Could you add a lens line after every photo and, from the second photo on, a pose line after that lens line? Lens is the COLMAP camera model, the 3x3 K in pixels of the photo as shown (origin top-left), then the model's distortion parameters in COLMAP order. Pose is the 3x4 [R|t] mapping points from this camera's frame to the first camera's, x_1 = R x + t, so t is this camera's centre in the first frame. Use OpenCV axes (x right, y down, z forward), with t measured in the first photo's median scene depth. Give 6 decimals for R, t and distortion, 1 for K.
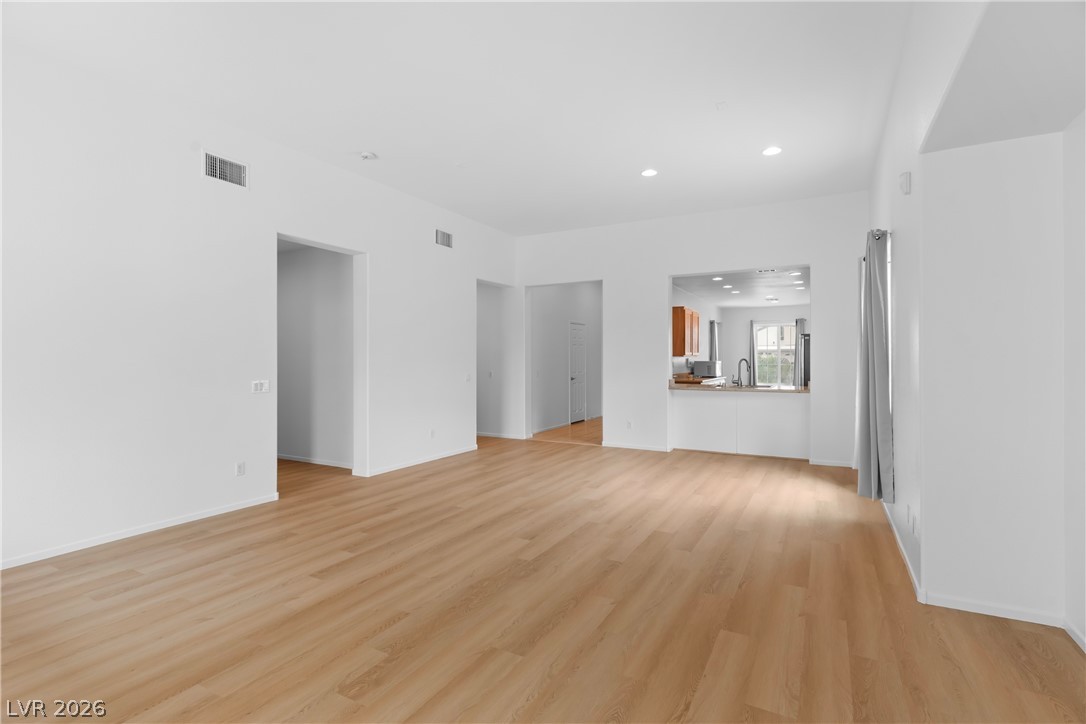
lens RADIAL K [[523.1, 0, 537.7], [0, 523.1, 360.1], [0, 0, 1]] dist [0.000777, 0.000398]
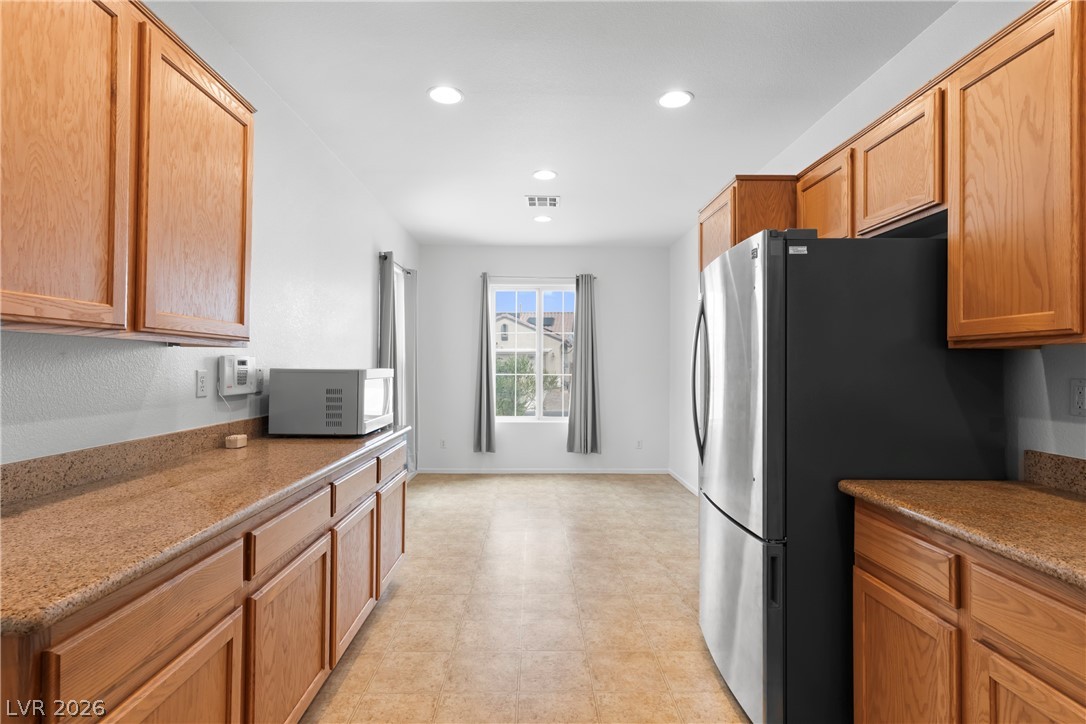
lens RADIAL K [[542.8, 0, 546.8], [0, 542.8, 358.6], [0, 0, 1]] dist [0.003576, -0.000149]
pose [[0.865019, 0.013713, 0.501552, 0.237474], [-0.007278, 0.999864, -0.014787, -0.000125], [-0.501687, 0.009140, 0.865001, 0.609194]]
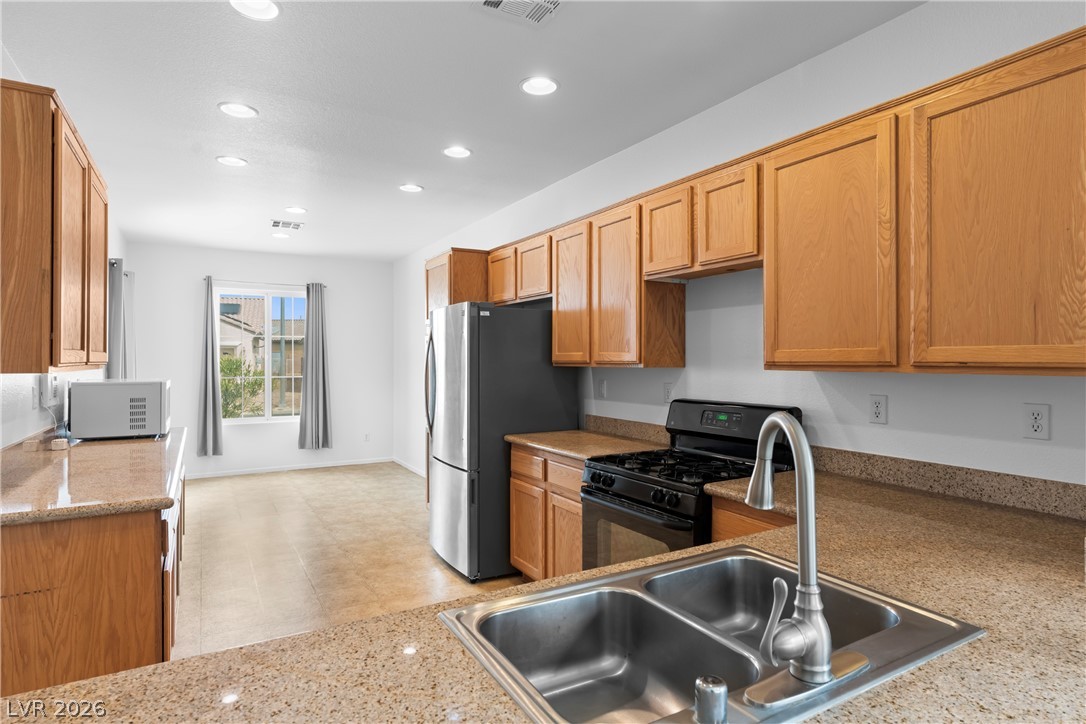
lens RADIAL K [[605.7, 0, 531.9], [0, 605.7, 354.7], [0, 0, 1]] dist [-0.005442, 0.000476]
pose [[0.537206, 0.005261, 0.843435, 0.136527], [0.002517, 0.999966, -0.007841, -0.008171], [-0.843448, 0.006335, 0.537174, 0.527524]]
